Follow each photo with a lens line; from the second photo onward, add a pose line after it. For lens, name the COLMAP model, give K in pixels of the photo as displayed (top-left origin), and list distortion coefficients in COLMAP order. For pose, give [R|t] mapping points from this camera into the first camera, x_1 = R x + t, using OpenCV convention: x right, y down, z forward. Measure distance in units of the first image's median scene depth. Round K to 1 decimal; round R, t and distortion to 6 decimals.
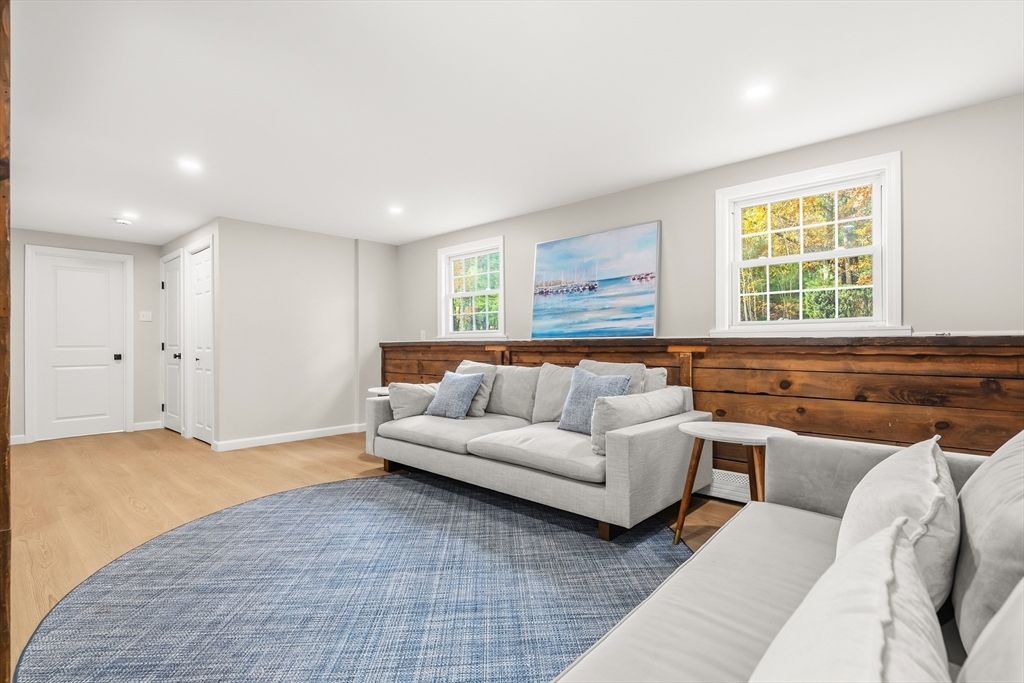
lens RADIAL K [[469.5, 0, 521.3], [0, 469.5, 345.1], [0, 0, 1]] dist [-0.005498, 0.000011]
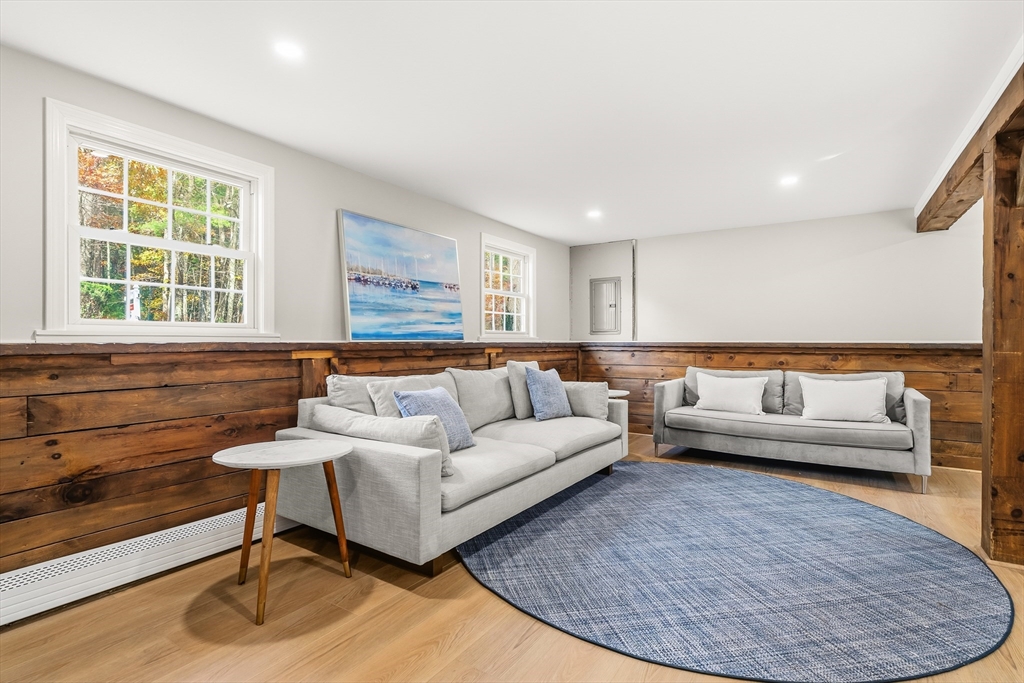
lens RADIAL K [[485.9, 0, 500.0], [0, 485.9, 344.1], [0, 0, 1]] dist [0.009533, 0.000068]
pose [[-0.117471, -0.001441, 0.993075, -1.035705], [0.000601, 0.999999, 0.001522, -0.011741], [-0.993076, 0.000776, -0.117470, 1.172654]]
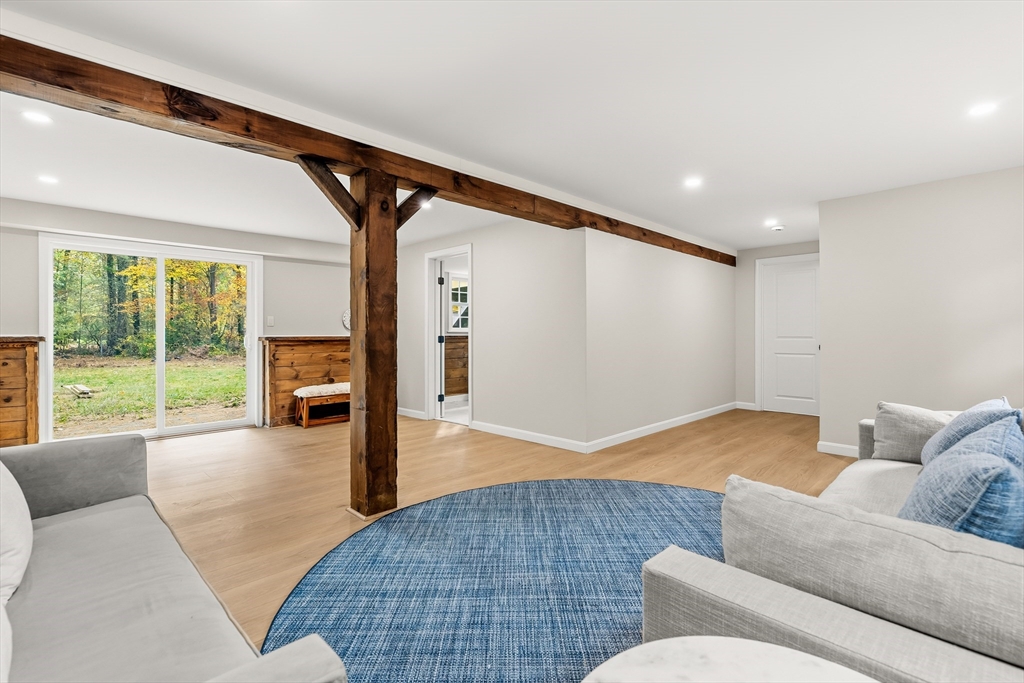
lens RADIAL K [[469.5, 0, 521.3], [0, 469.5, 345.1], [0, 0, 1]] dist [-0.005498, 0.000011]
pose [[-0.056415, 0.024850, -0.998098, 0.463563], [-0.001830, 0.999686, 0.024993, -0.014615], [0.998406, 0.003237, -0.056352, 0.639247]]
